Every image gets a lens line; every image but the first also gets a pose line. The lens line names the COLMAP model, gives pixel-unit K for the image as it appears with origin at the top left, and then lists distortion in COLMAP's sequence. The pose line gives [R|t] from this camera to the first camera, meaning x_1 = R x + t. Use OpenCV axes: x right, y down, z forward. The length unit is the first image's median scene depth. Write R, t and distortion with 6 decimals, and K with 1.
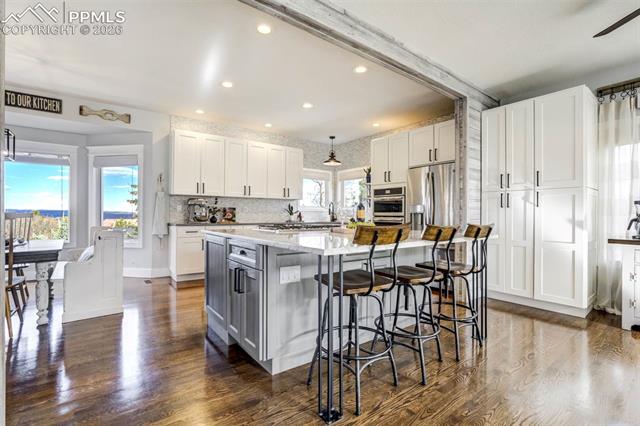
lens RADIAL K [[299.8, 0, 328.1], [0, 299.8, 213.1], [0, 0, 1]] dist [-0.018457, 0.000418]
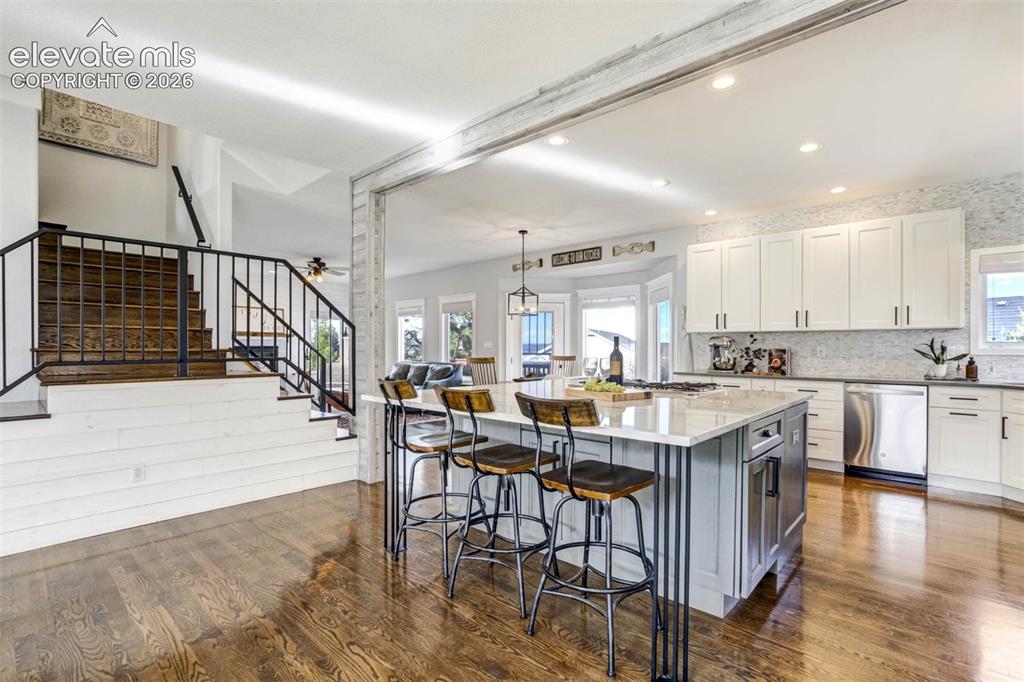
lens RADIAL K [[479.7, 0, 524.9], [0, 479.7, 341.2], [0, 0, 1]] dist [-0.018457, 0.000418]
pose [[0.170403, -0.013679, -0.985280, 0.562144], [-0.002189, 0.999896, -0.014261, -0.020627], [0.985372, 0.004587, 0.170355, 0.358771]]
